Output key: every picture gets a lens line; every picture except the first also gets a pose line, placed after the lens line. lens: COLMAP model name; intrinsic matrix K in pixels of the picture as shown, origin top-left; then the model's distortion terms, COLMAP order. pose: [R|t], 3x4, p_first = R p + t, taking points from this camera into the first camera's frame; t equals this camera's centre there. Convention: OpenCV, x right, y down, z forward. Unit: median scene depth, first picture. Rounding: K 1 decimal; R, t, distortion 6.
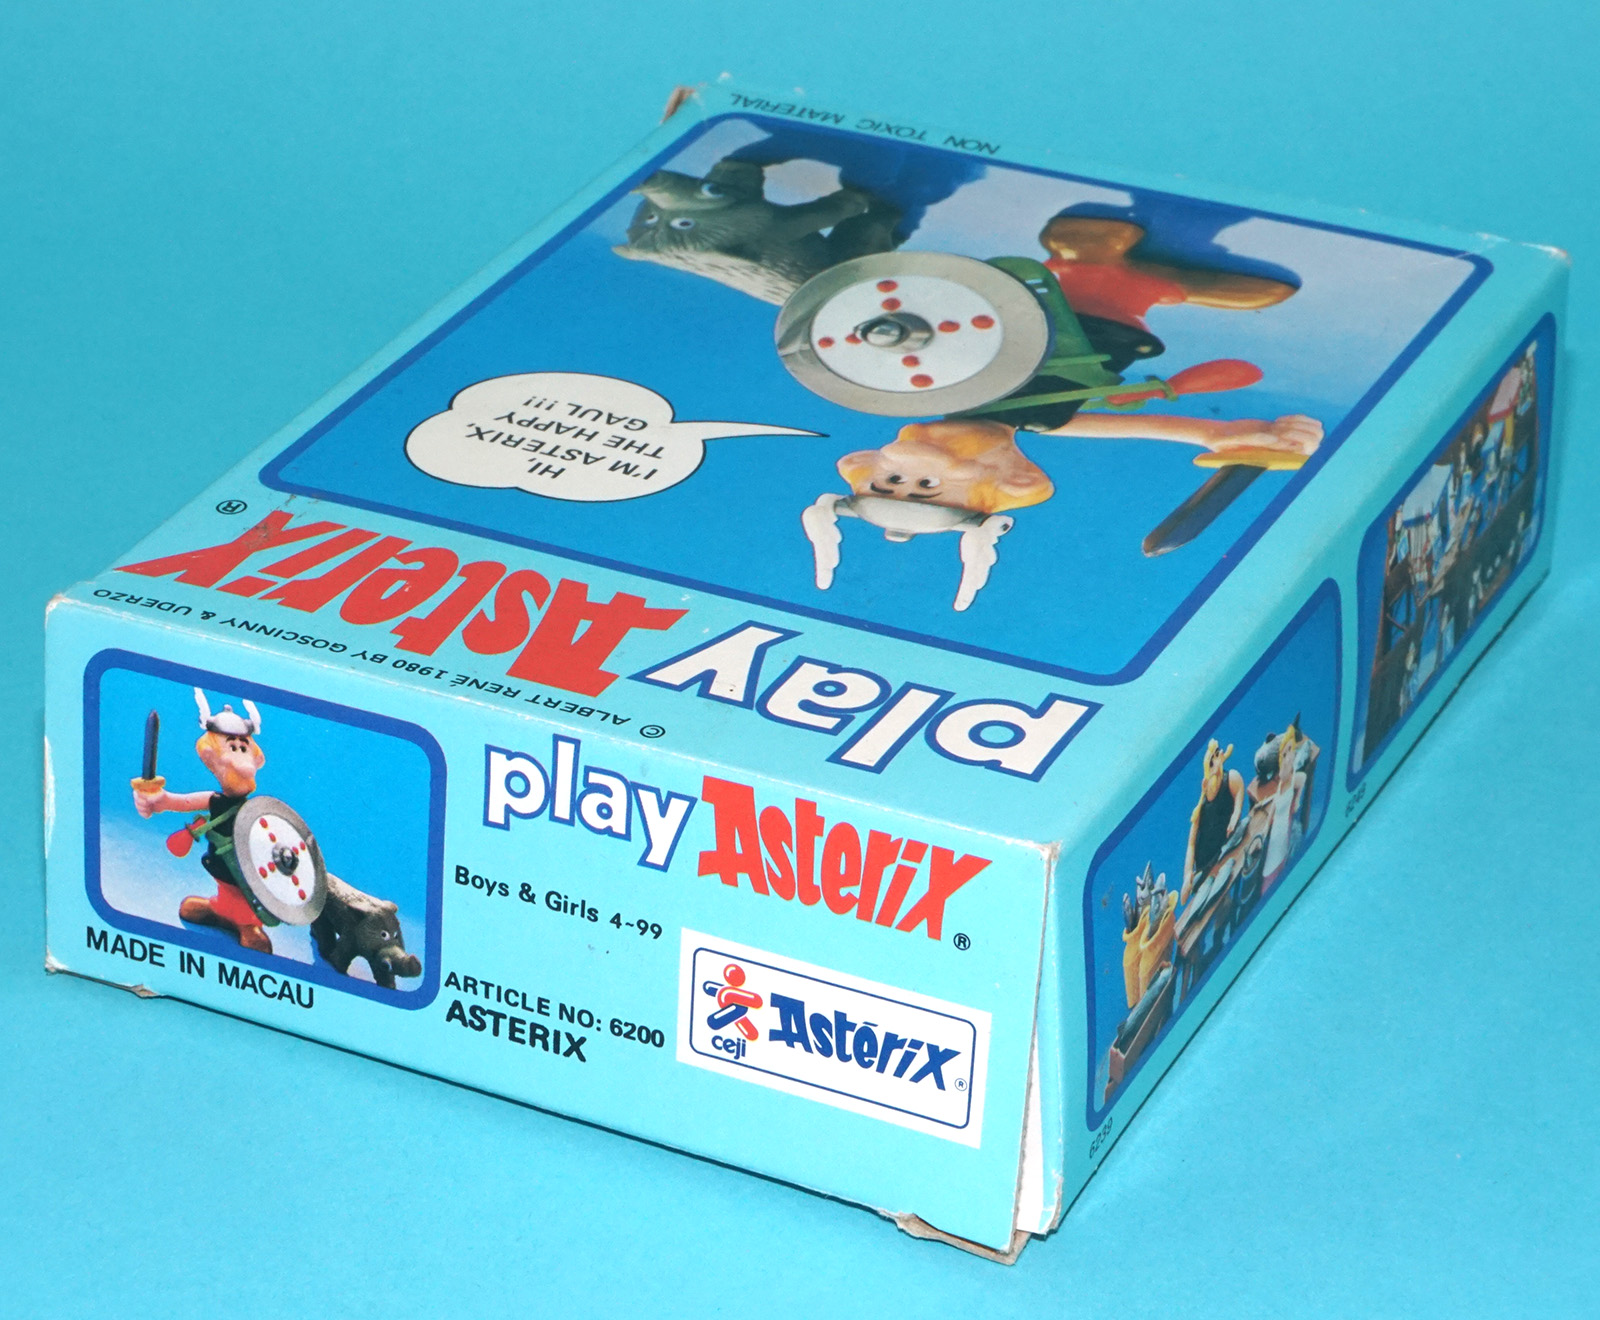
lens RADIAL K [[5131.5, 0, 800.0], [0, 5131.5, 660.0], [0, 0, 1]] dist [0.094106, 0.439050]
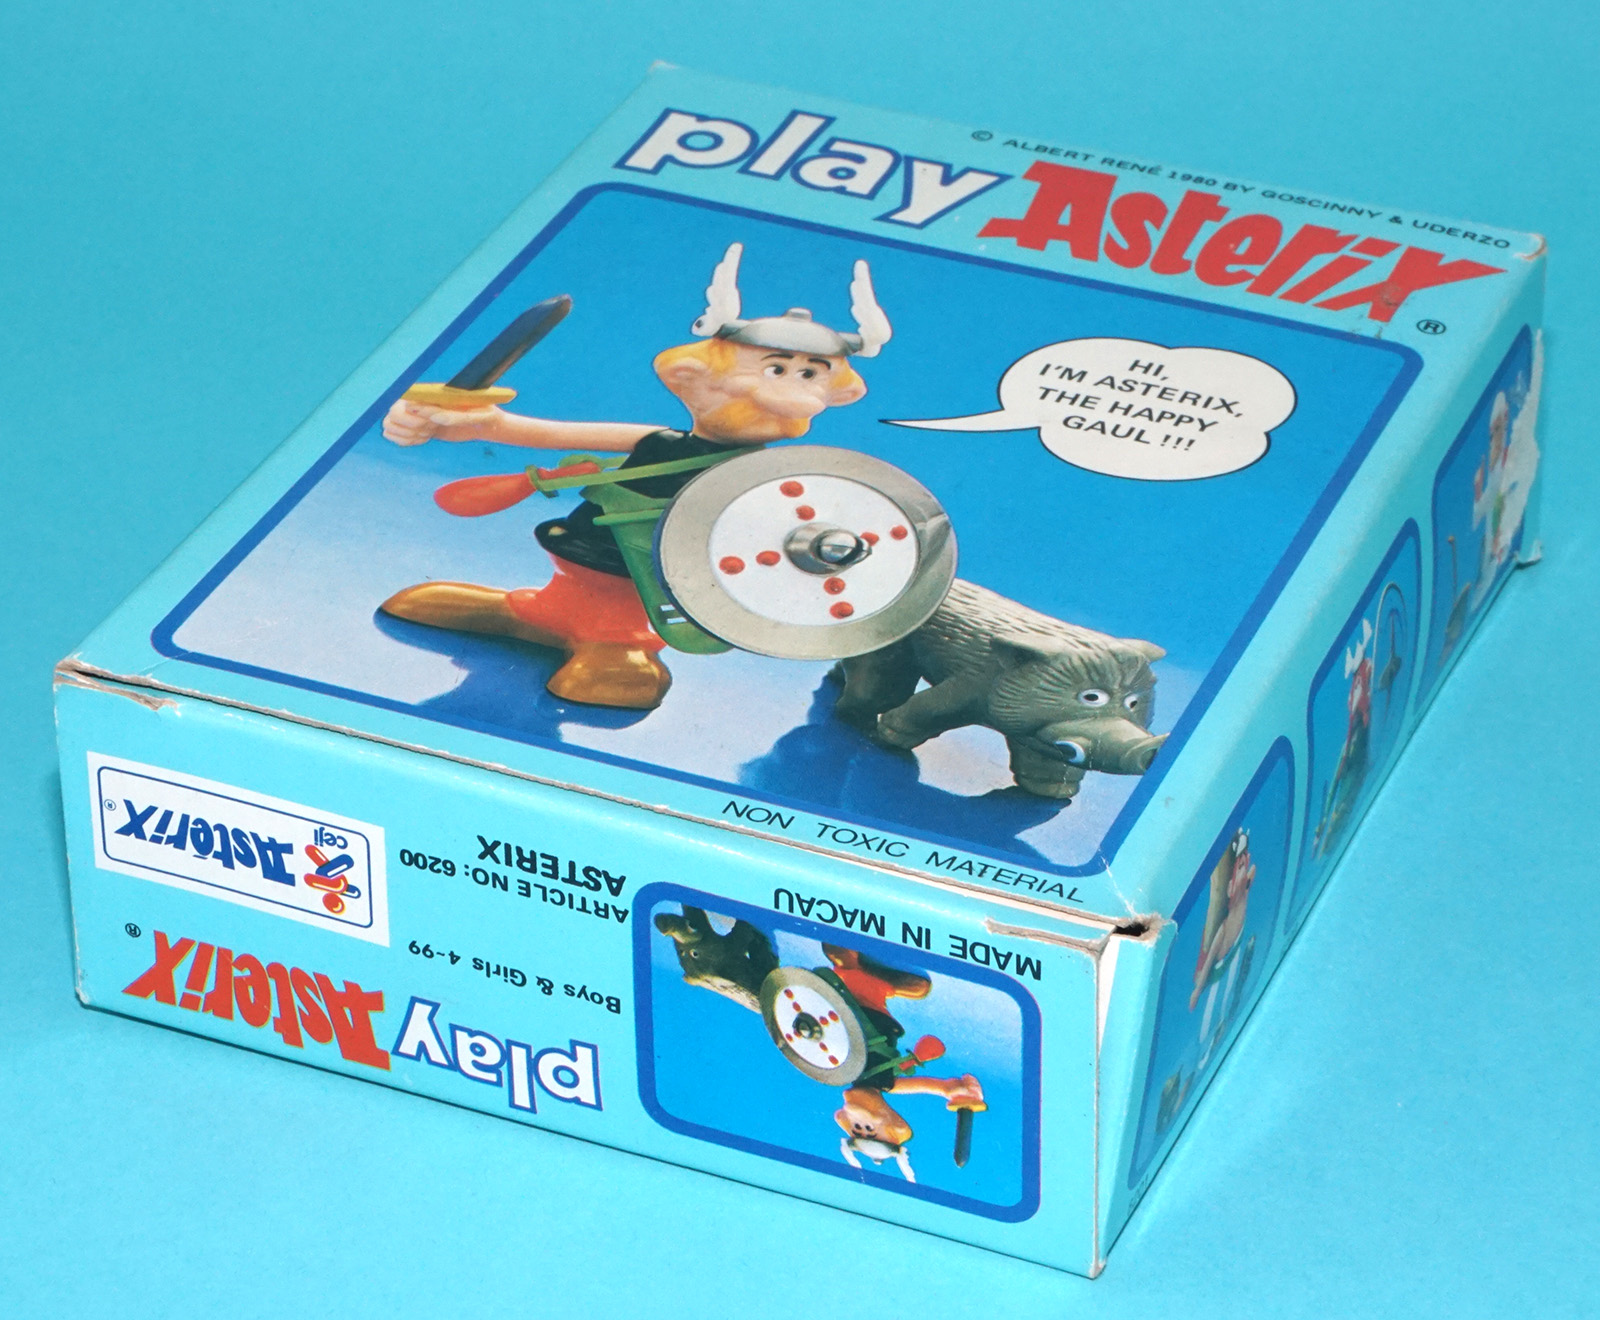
lens RADIAL K [[5131.5, 0, 800.0], [0, 5131.5, 660.0], [0, 0, 1]] dist [0.094106, 0.439050]
pose [[-0.997653, 0.026810, -0.063008, 0.085474], [-0.043473, 0.462950, 0.885317, -0.908662], [0.052905, 0.885979, -0.460698, 1.507165]]
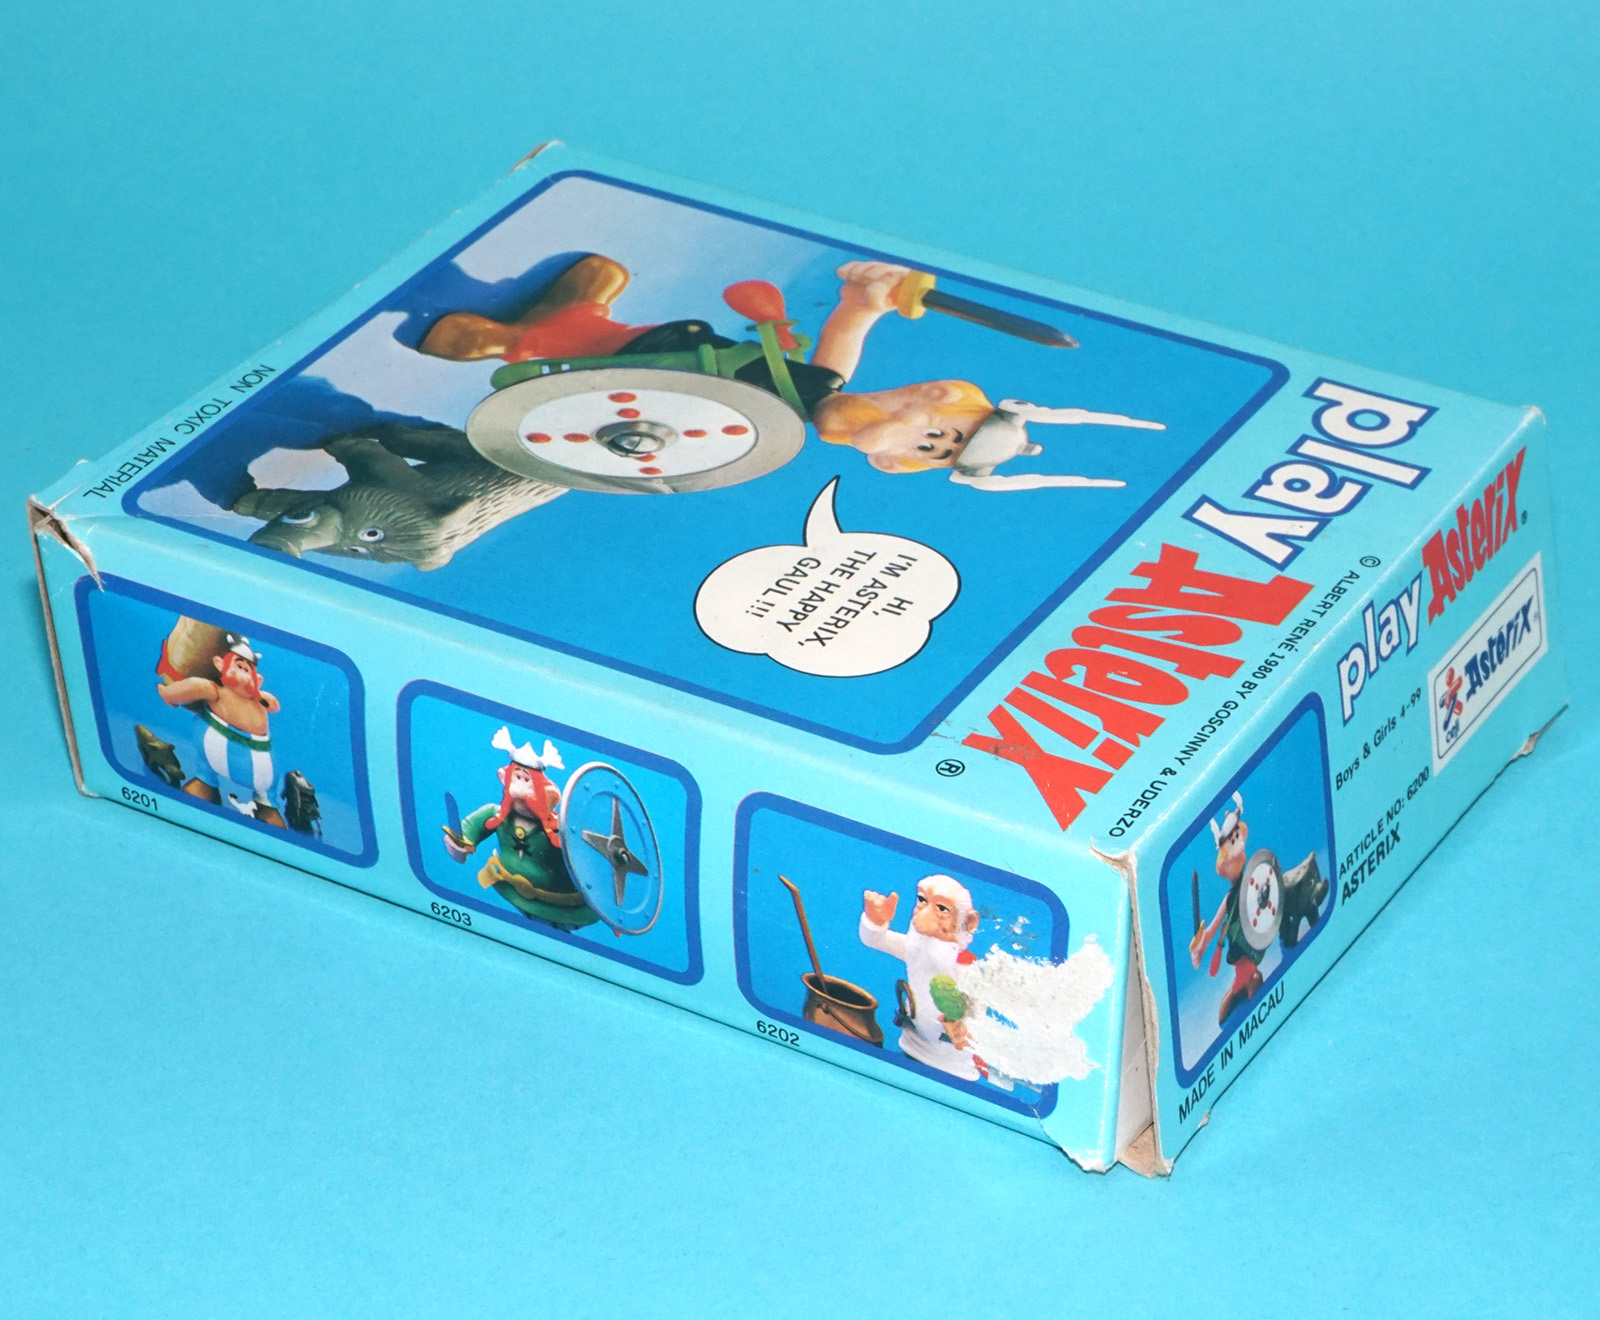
lens RADIAL K [[4934.6, 0, 874.2], [0, 4934.6, 659.8], [0, 0, 1]] dist [0.089091, 0.654674]
pose [[0.065198, -0.547368, 0.834349, -0.930787], [0.495429, 0.743553, 0.449088, -0.501718], [-0.866198, 0.384081, 0.319660, 0.663379]]
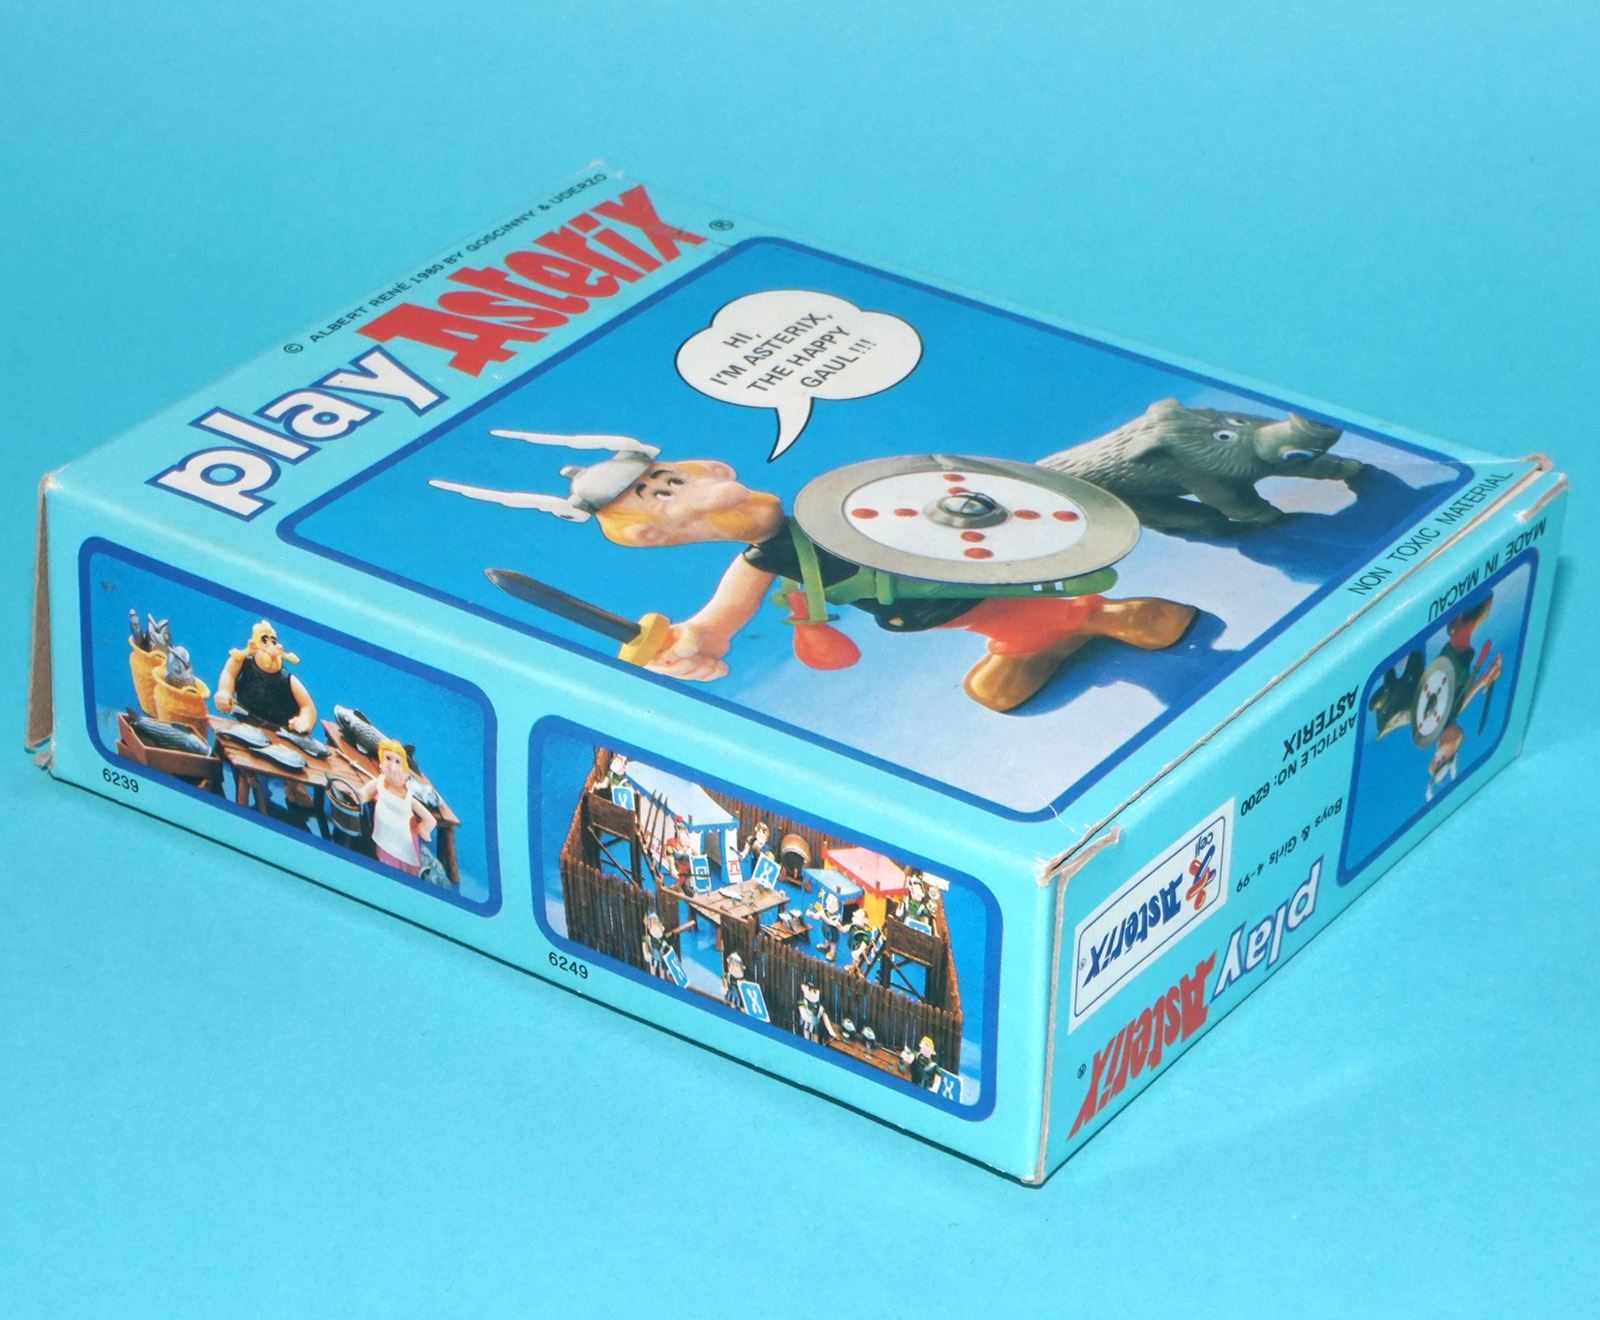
lens RADIAL K [[4934.6, 0, 874.2], [0, 4934.6, 659.8], [0, 0, 1]] dist [0.089091, 0.654674]
pose [[-0.148658, 0.513722, -0.844979, 0.958865], [-0.500096, 0.698100, 0.512407, -0.591136], [0.853114, 0.498745, 0.153132, 0.877924]]
